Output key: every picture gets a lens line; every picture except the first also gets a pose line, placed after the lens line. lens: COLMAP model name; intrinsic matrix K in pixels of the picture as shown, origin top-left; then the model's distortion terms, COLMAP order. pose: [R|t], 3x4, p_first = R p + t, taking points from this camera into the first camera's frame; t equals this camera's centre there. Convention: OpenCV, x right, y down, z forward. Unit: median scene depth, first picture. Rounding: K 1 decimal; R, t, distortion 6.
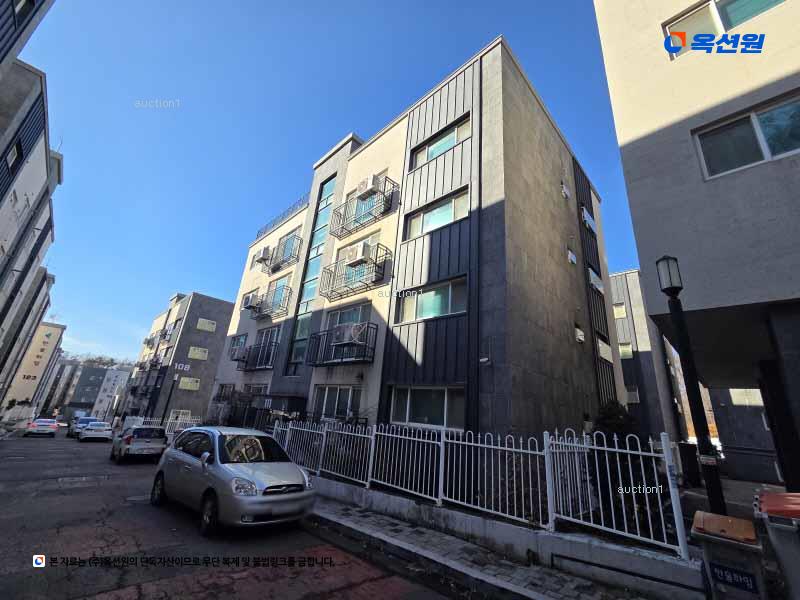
lens RADIAL K [[324.5, 0, 400.0], [0, 324.5, 300.0], [0, 0, 1]] dist [0.000518, 0.000049]
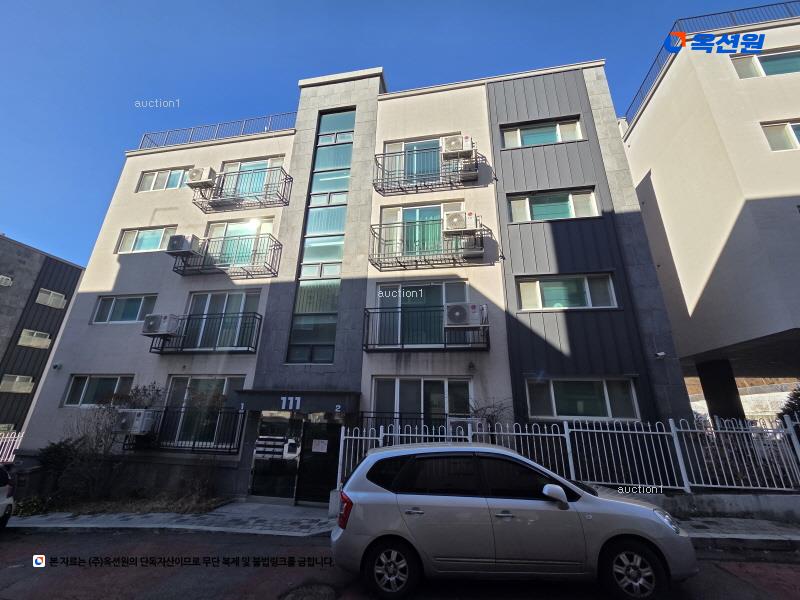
lens RADIAL K [[323.2, 0, 400.0], [0, 323.2, 305.8], [0, 0, 1]] dist [0.001426, 0.000513]
pose [[0.825473, 0.126506, 0.550082, -0.671767], [-0.144948, 0.989389, -0.010021, 0.102066], [-0.545512, -0.071461, 0.835051, 0.364732]]
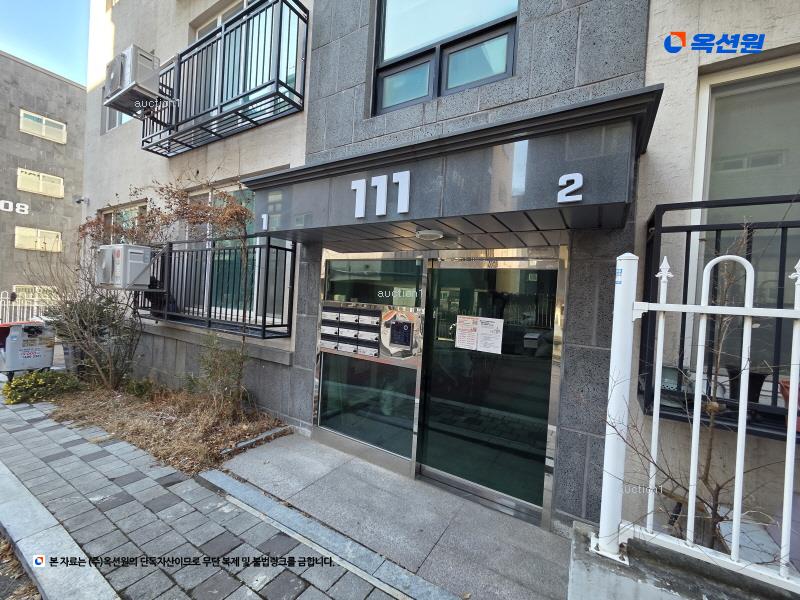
lens RADIAL K [[324.5, 0, 400.0], [0, 324.5, 300.0], [0, 0, 1]] dist [0.000518, 0.000049]
pose [[0.972974, -0.028666, 0.229127, -0.486378], [-0.053677, 0.937006, 0.345164, 0.335707], [-0.224588, -0.348135, 0.910144, 0.864176]]
